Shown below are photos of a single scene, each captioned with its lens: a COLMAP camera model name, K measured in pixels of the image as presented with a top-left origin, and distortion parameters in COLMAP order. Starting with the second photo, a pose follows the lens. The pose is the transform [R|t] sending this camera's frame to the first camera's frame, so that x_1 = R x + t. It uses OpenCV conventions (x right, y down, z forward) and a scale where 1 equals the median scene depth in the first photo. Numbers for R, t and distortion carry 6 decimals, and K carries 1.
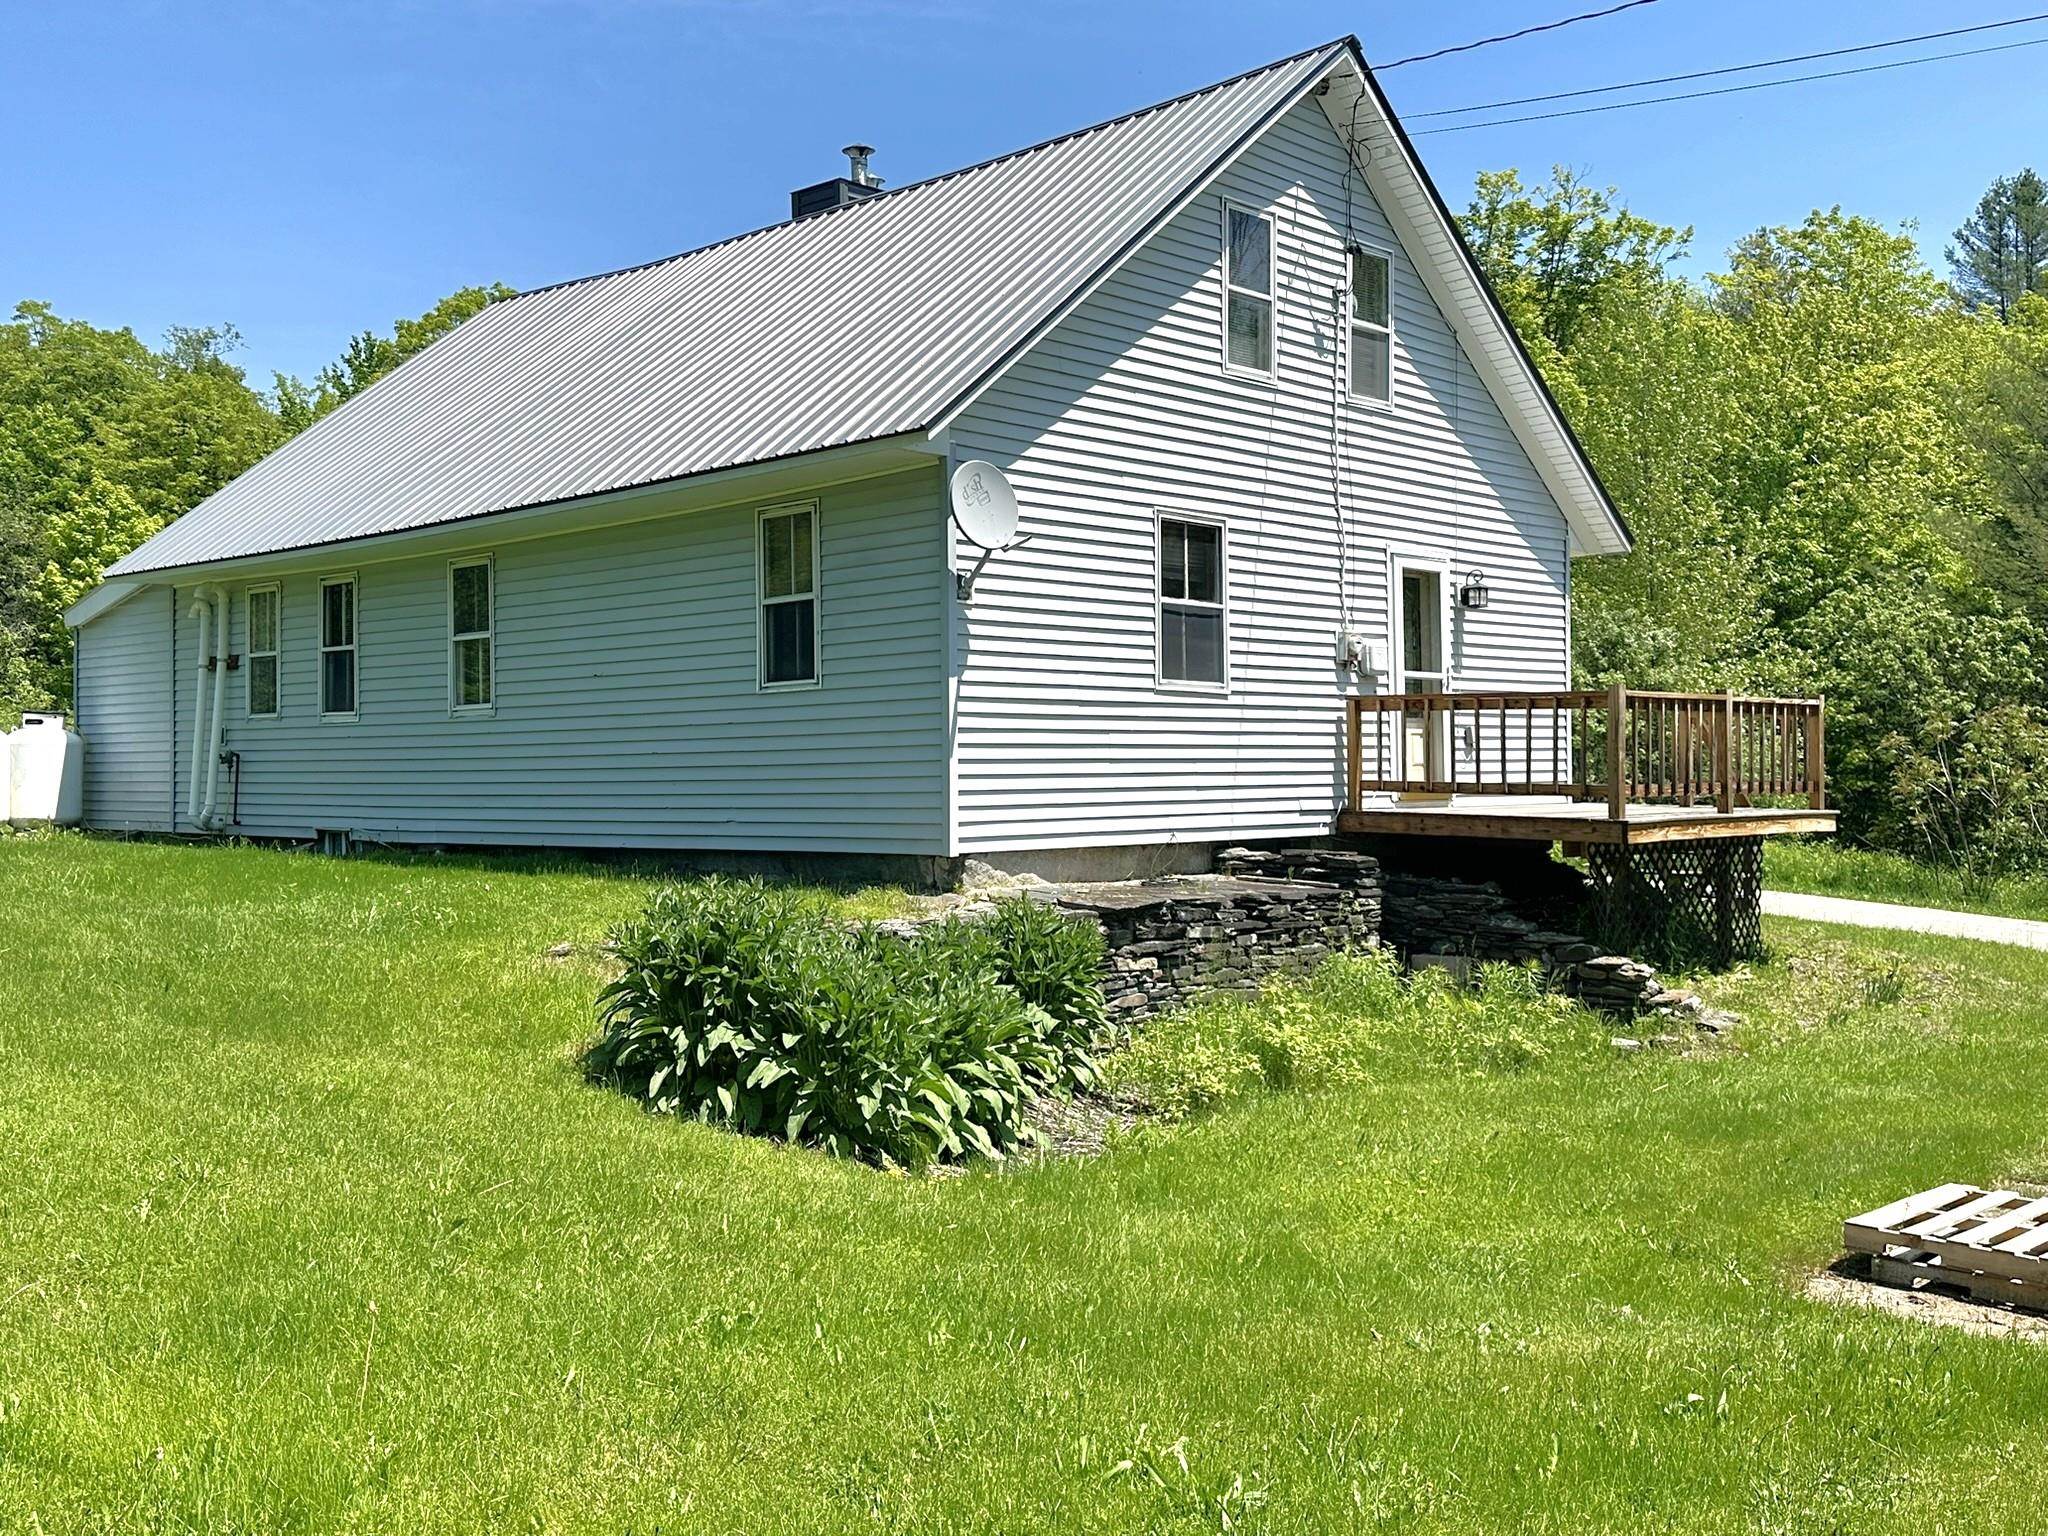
lens RADIAL K [[1996.4, 0, 1022.9], [0, 1996.4, 764.0], [0, 0, 1]] dist [0.008799, 0.000000]
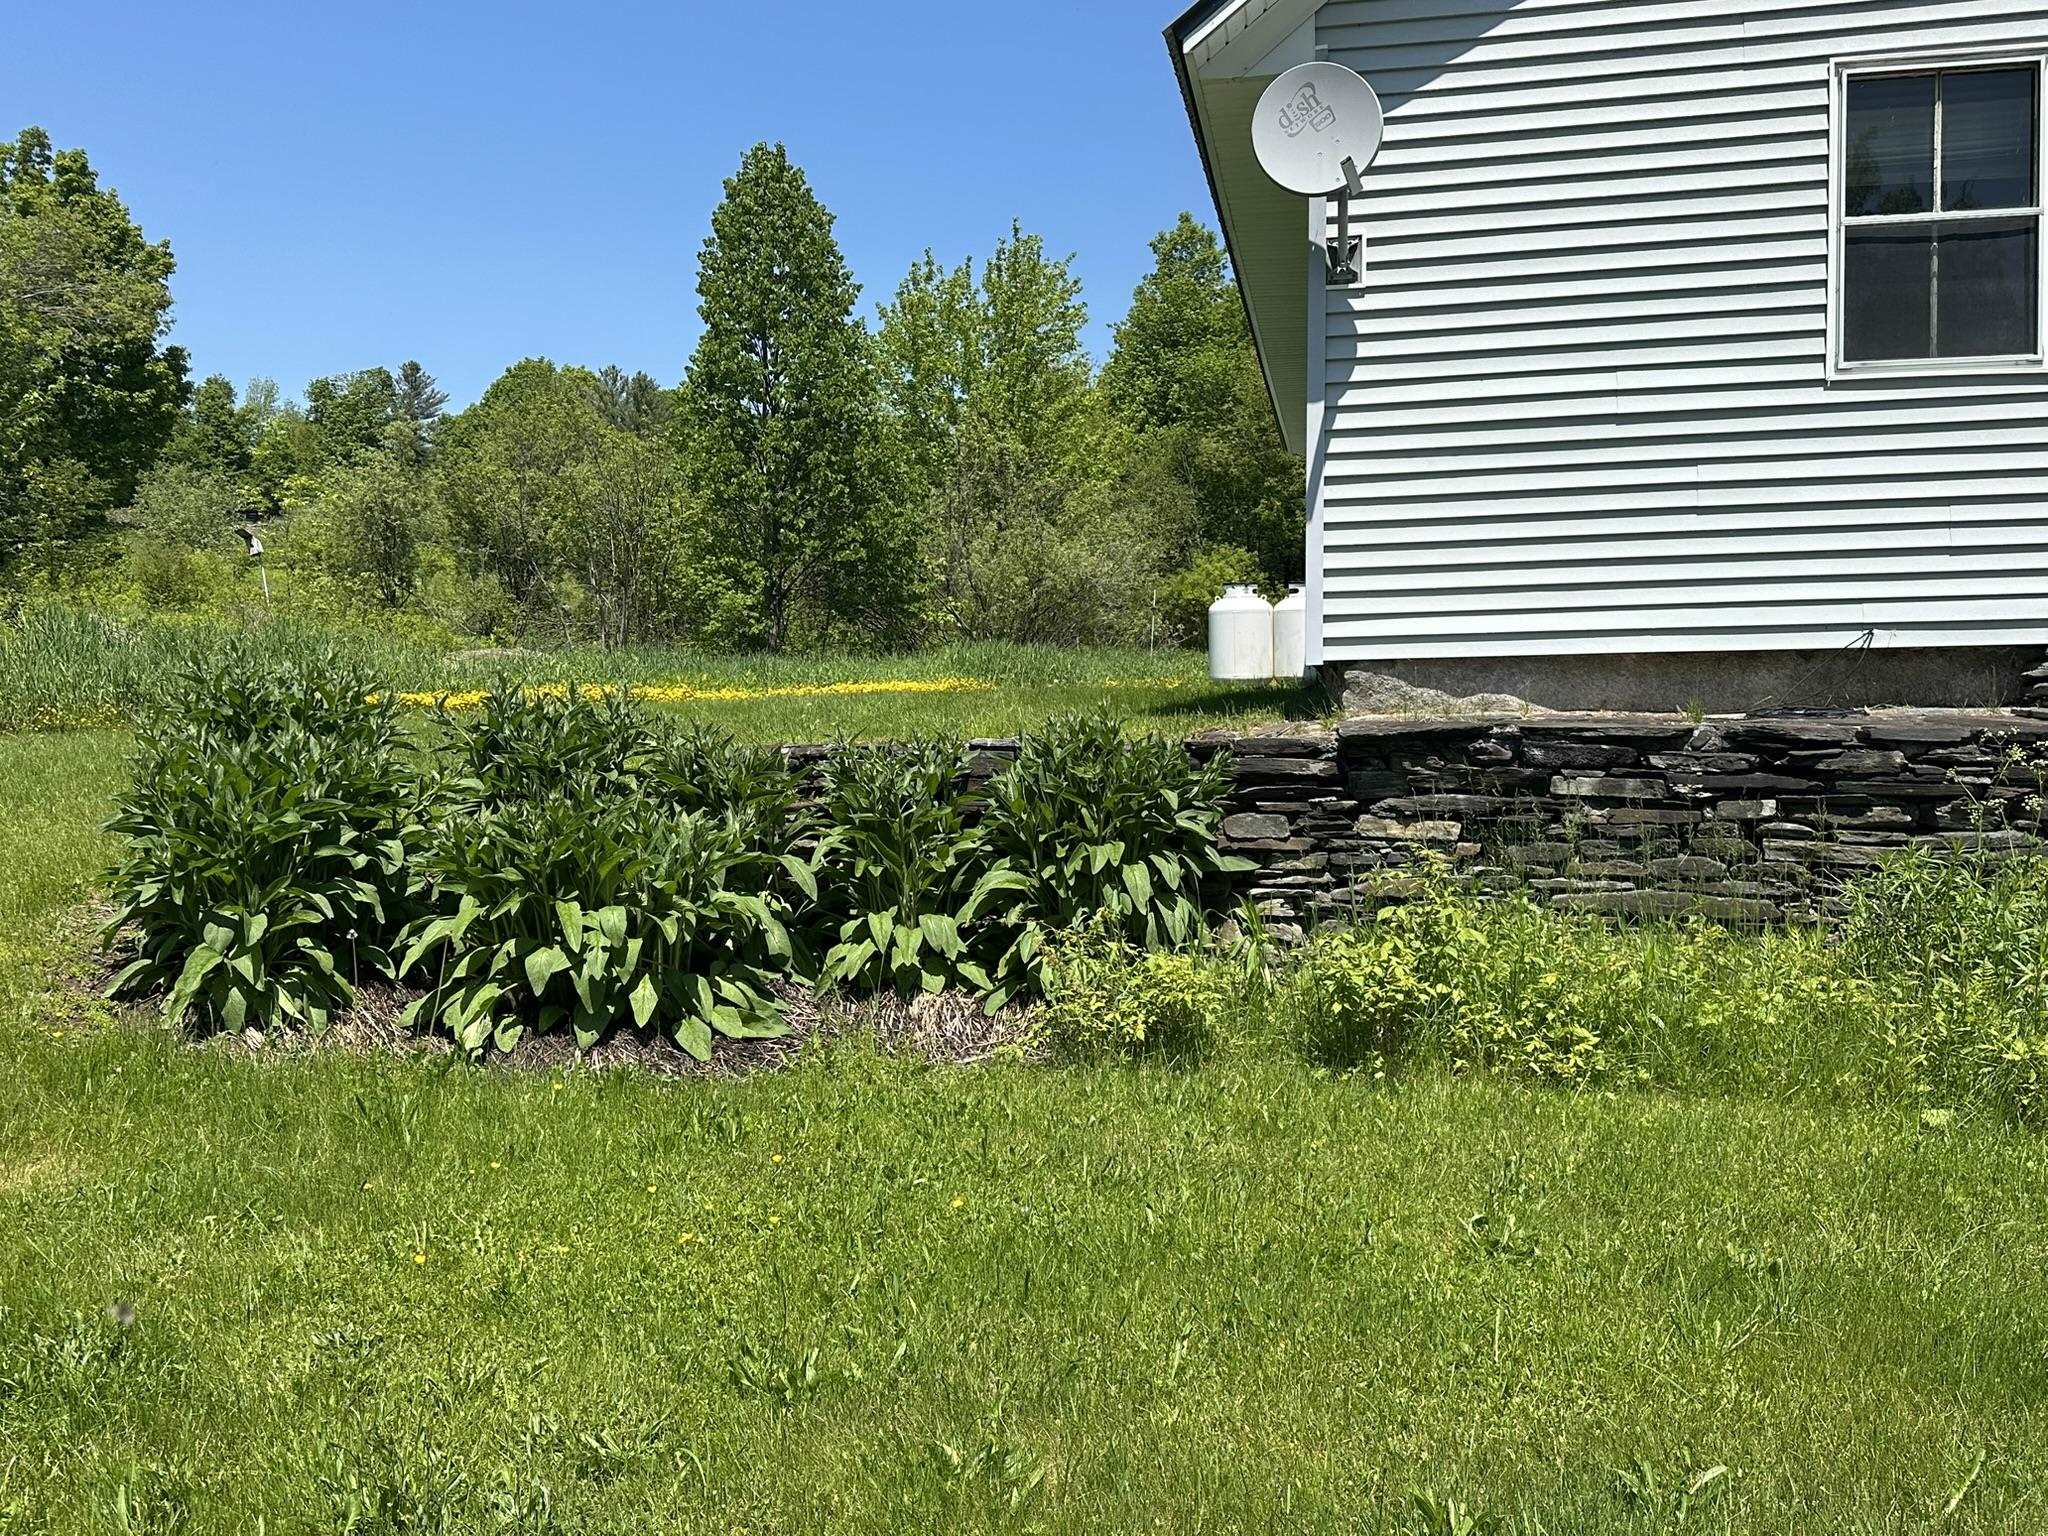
lens RADIAL K [[1789.5, 0, 1022.6], [0, 1789.5, 782.8], [0, 0, 1]] dist [0.019646, -0.016028]
pose [[0.502258, 0.029389, -0.864218, 0.428420], [0.014726, 0.998987, 0.042531, 0.056358], [0.864593, -0.034088, 0.501316, 0.575457]]
